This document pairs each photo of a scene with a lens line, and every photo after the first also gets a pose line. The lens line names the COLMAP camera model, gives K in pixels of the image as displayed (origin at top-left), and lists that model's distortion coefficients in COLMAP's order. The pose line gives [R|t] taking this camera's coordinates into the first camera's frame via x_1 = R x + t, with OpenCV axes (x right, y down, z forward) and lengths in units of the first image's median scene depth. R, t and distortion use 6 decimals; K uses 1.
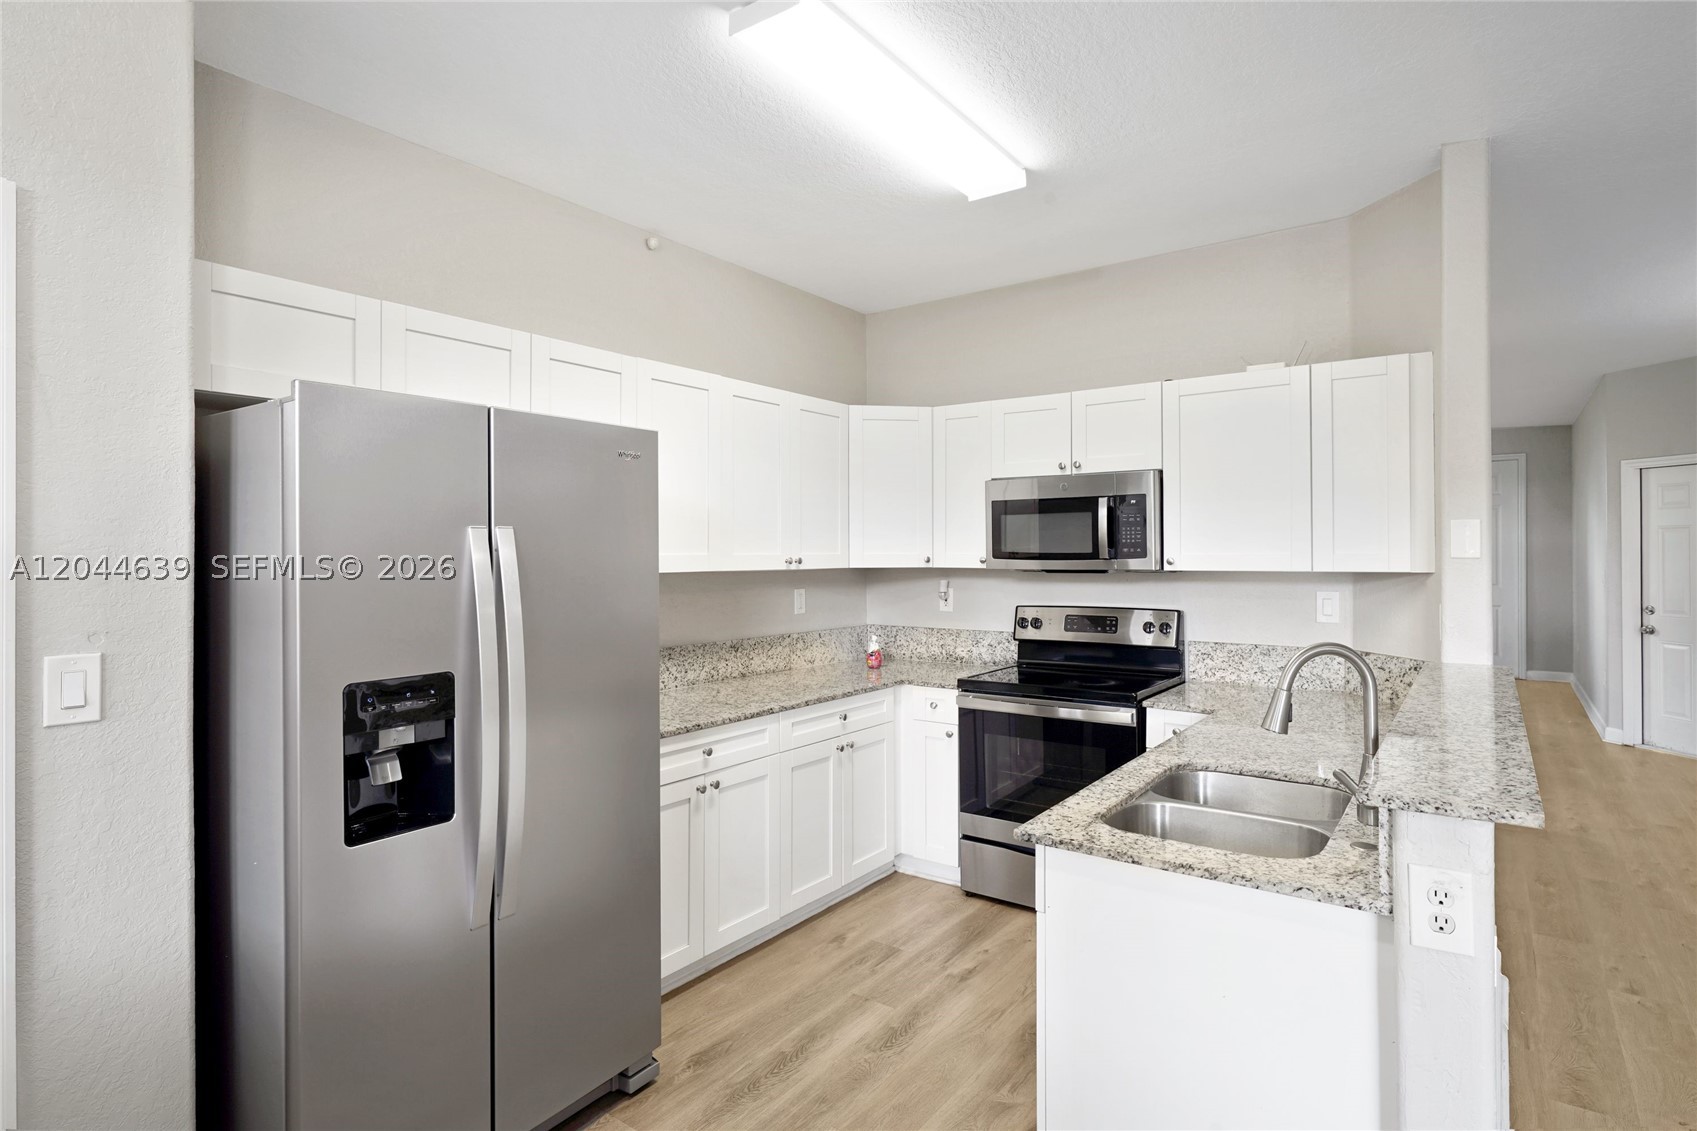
lens RADIAL K [[874.8, 0, 851.1], [0, 874.8, 547.8], [0, 0, 1]] dist [0.000415, -0.000480]
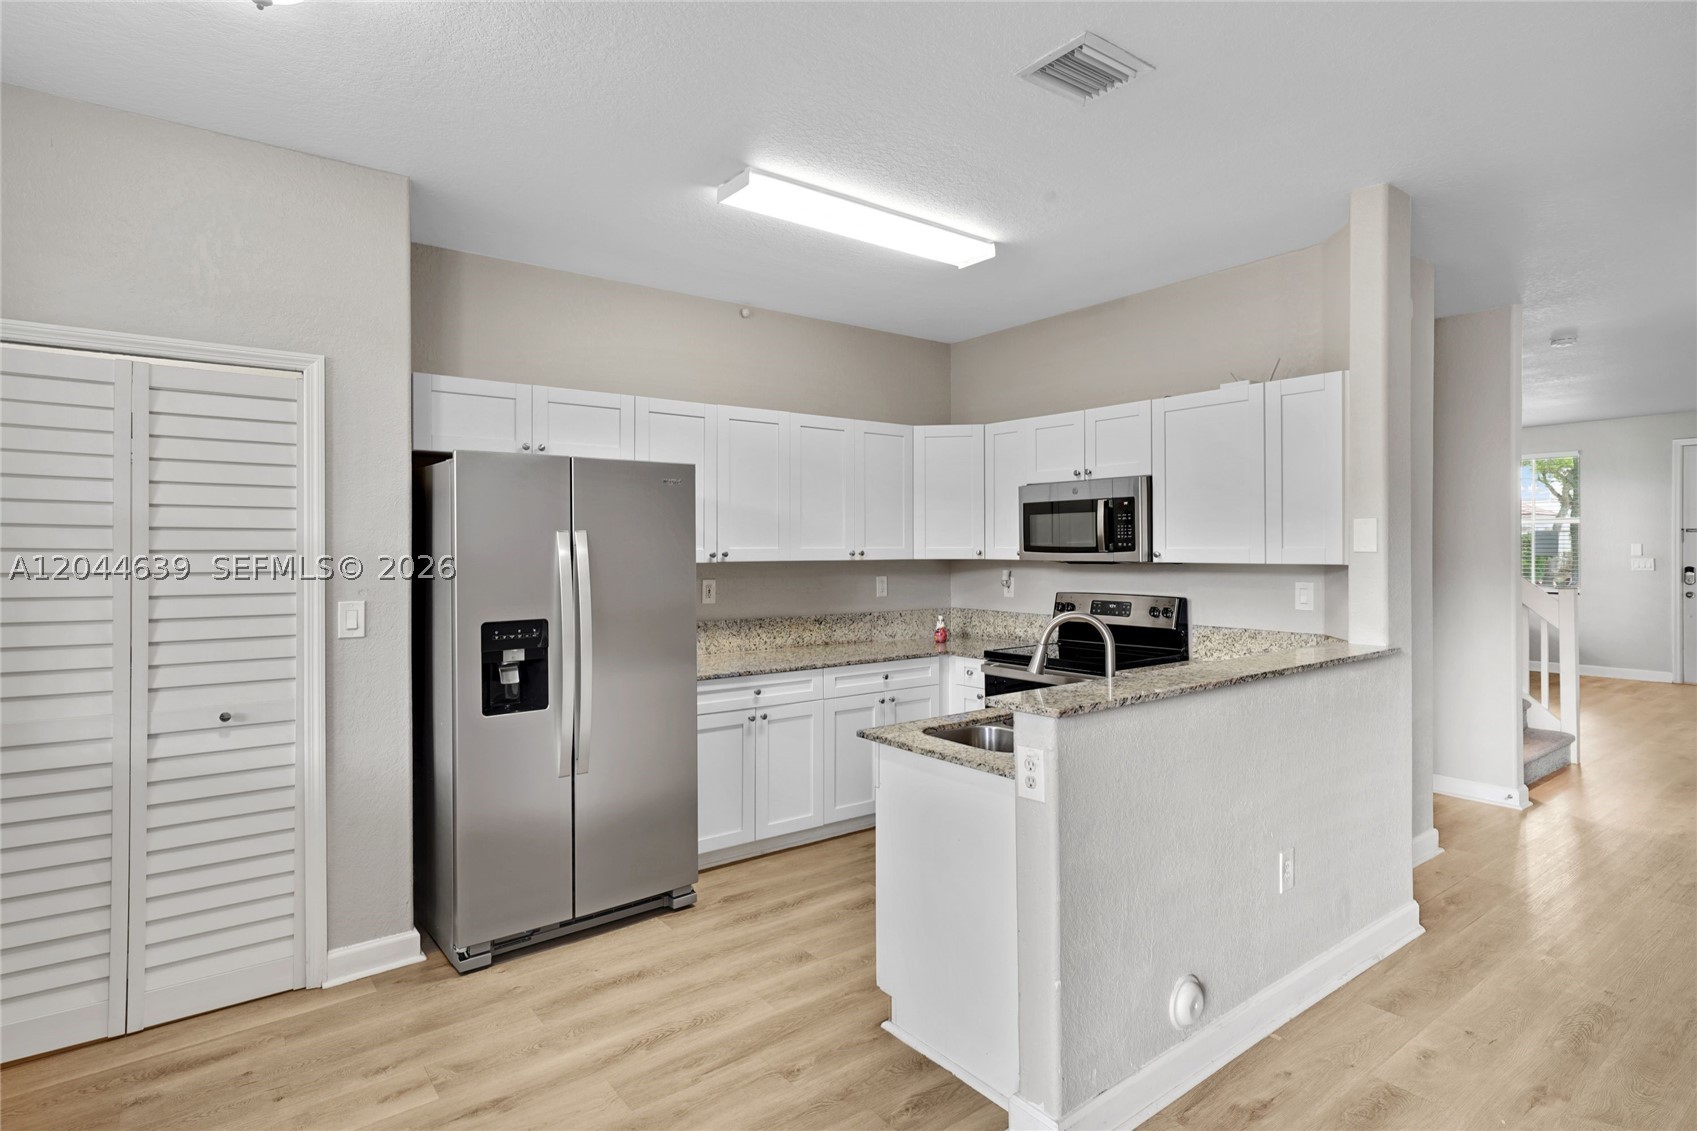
lens RADIAL K [[871.1, 0, 850.1], [0, 871.1, 547.1], [0, 0, 1]] dist [0.005543, 0.001380]
pose [[0.959950, 0.001071, -0.280171, 0.292782], [0.001018, 0.999973, 0.007311, -0.003123], [0.280171, -0.007303, 0.959922, -0.221060]]
